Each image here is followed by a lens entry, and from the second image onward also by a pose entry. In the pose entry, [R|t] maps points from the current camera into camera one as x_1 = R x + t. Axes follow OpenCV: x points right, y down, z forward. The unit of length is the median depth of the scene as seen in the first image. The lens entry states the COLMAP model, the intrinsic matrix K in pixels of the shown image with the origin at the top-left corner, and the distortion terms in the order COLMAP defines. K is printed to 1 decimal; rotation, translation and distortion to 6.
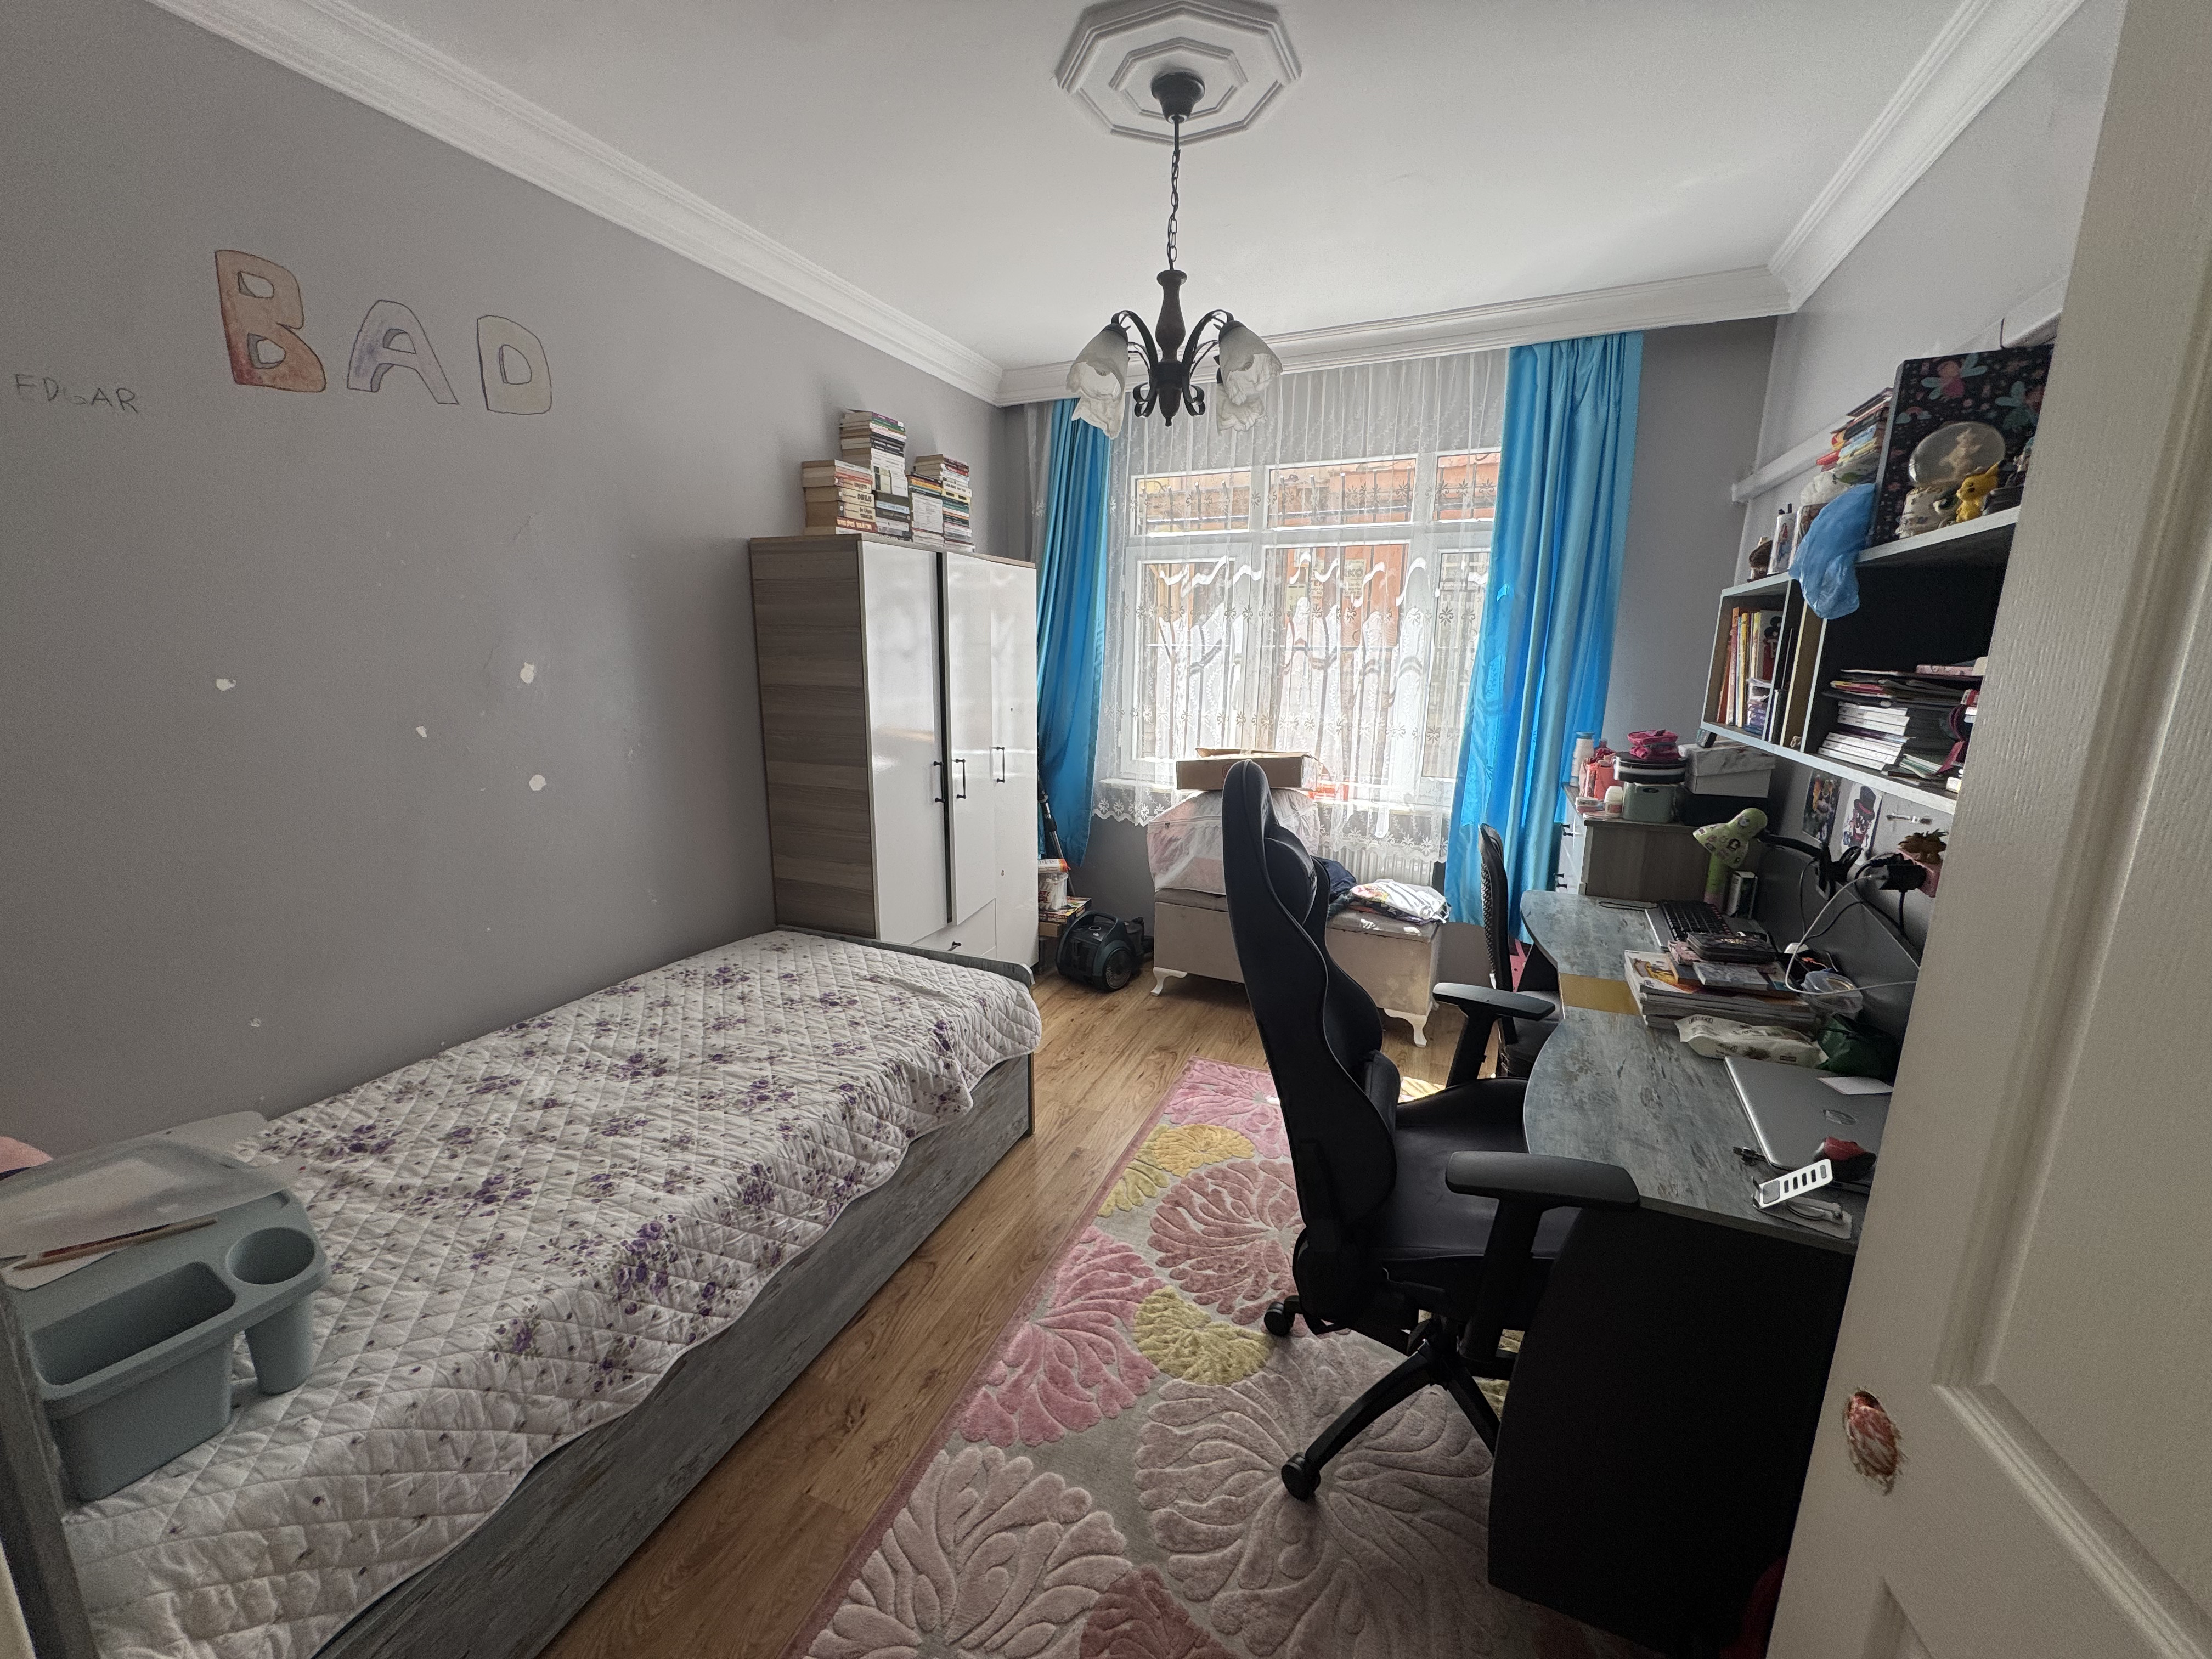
lens RADIAL K [[892.0, 0, 1094.7], [0, 892.0, 826.4], [0, 0, 1]] dist [0.000501, 0.000018]
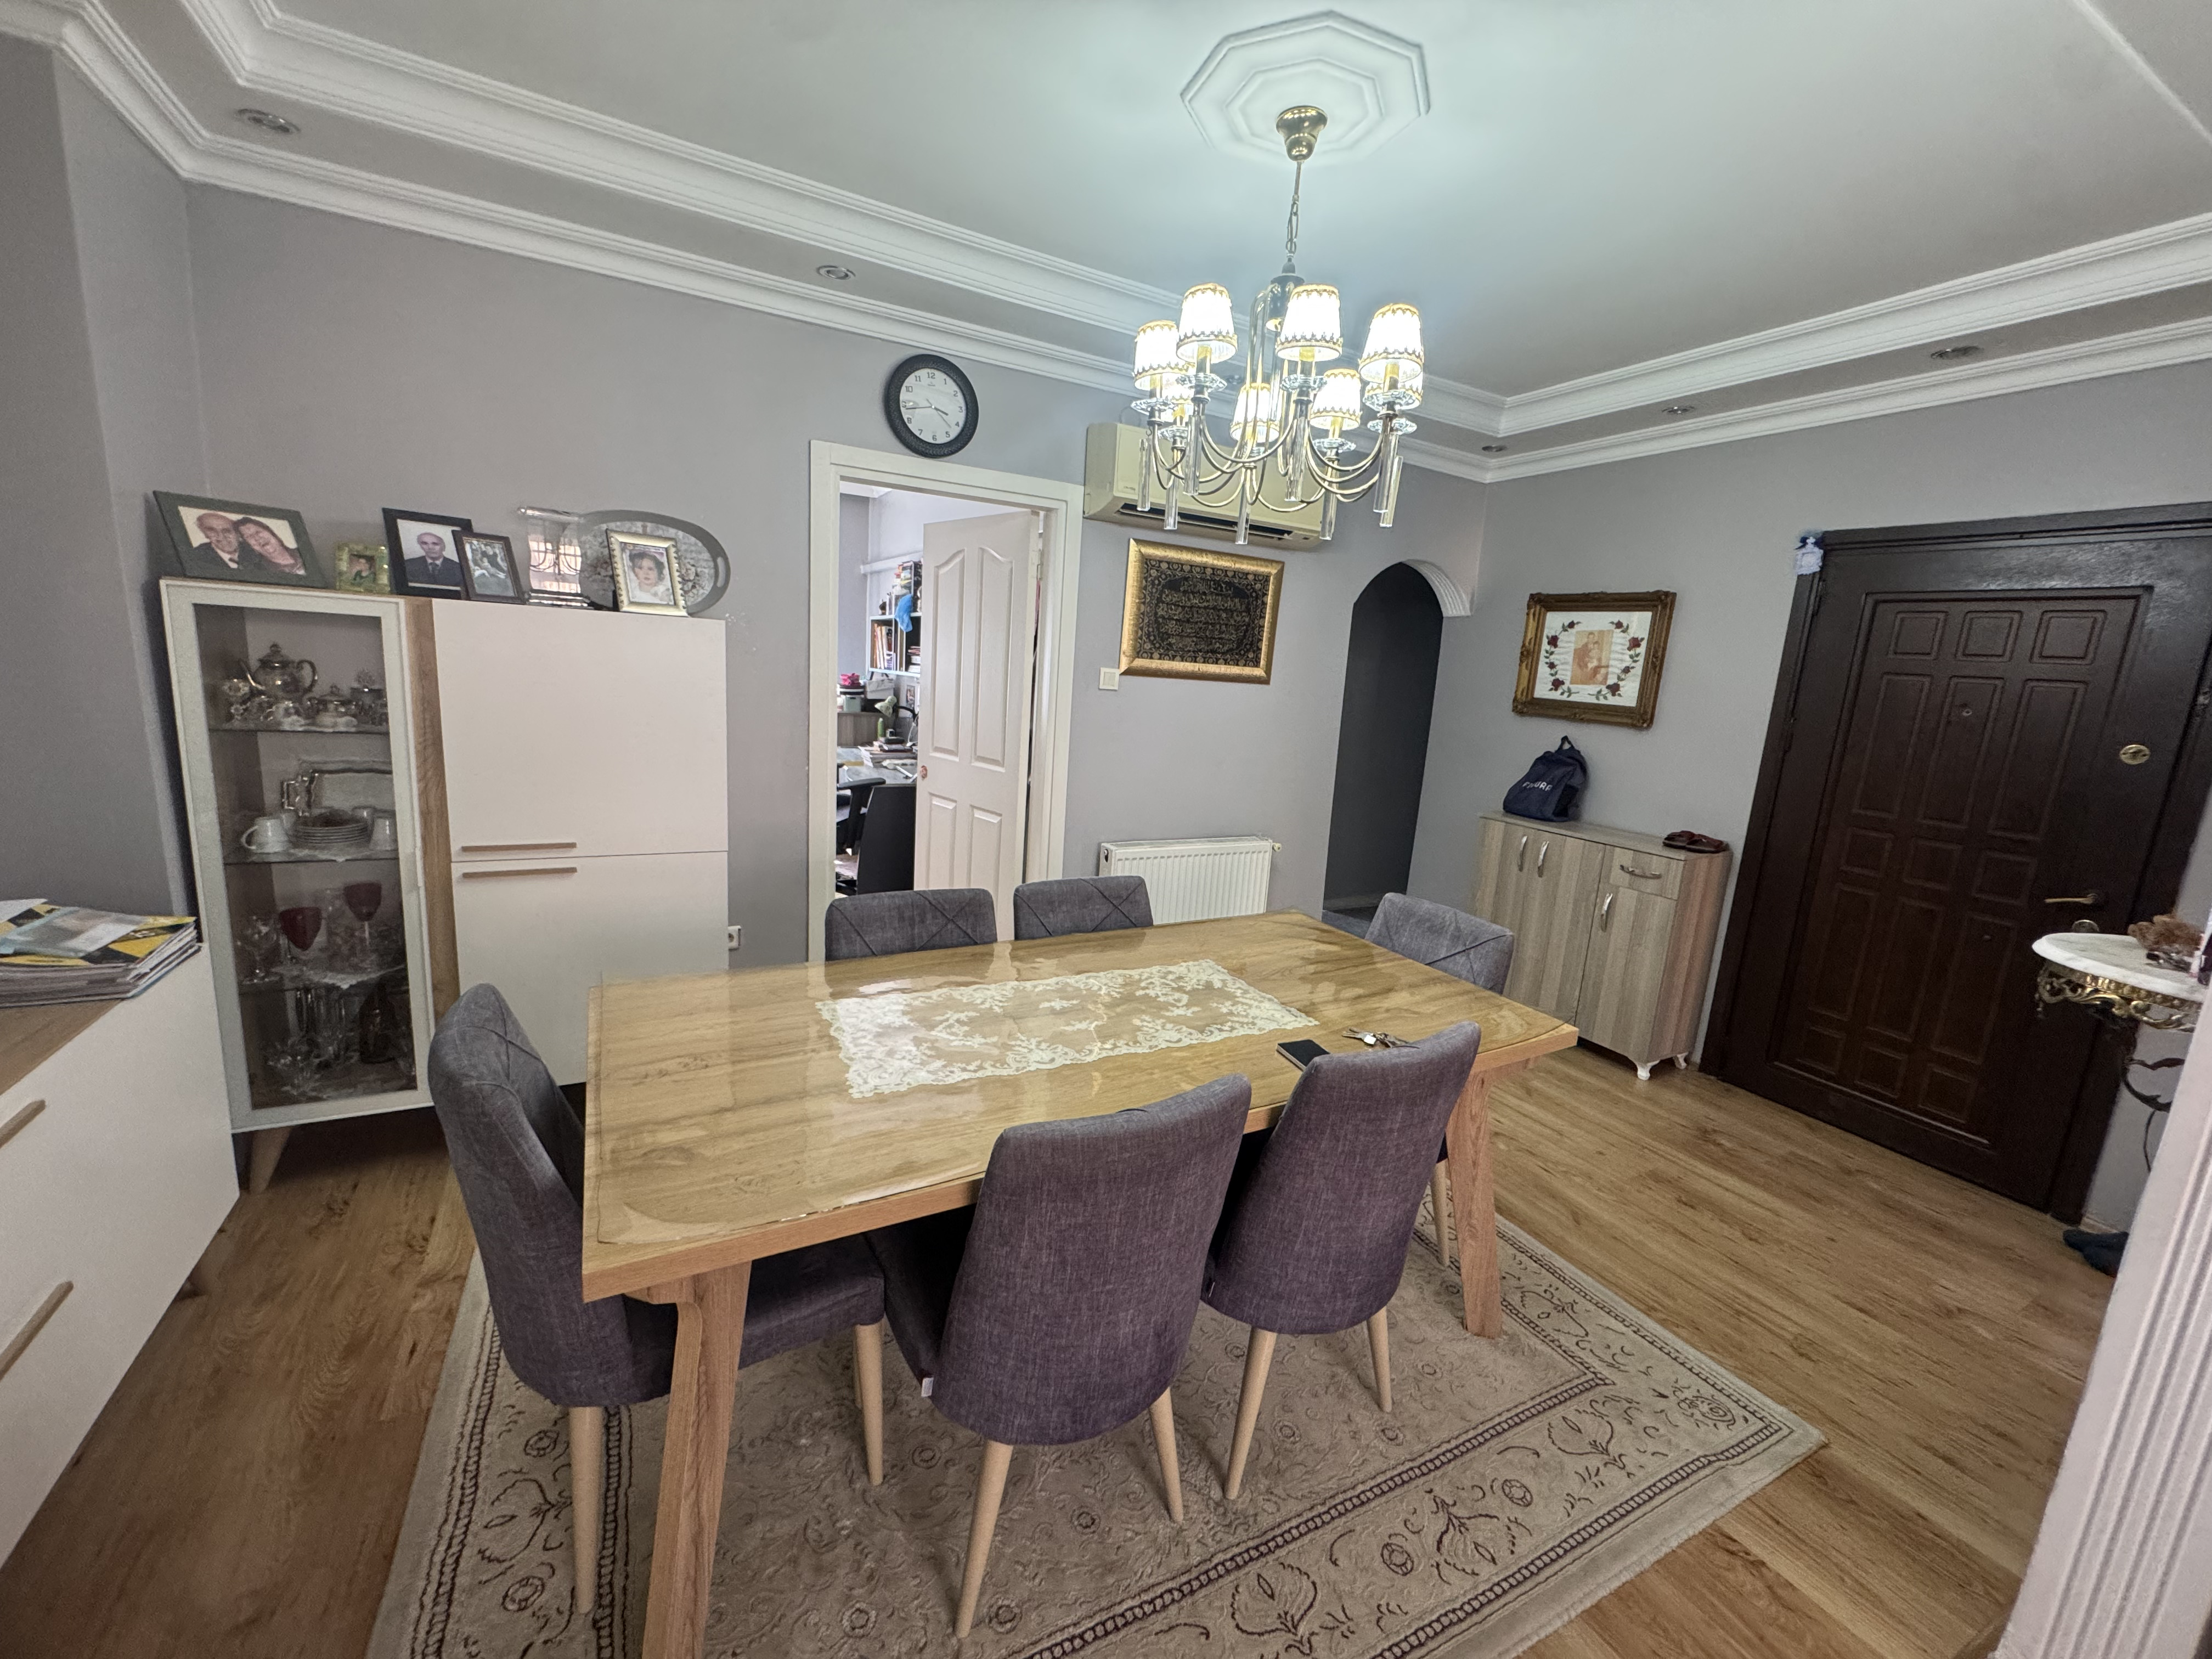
lens RADIAL K [[892.0, 0, 1107.9], [0, 892.0, 830.6], [0, 0, 1]] dist [0.000501, 0.000018]
pose [[0.619219, -0.113610, 0.776956, -1.000265], [0.102745, 0.992693, 0.063269, 0.271126], [-0.778467, 0.040651, 0.626368, -1.192247]]
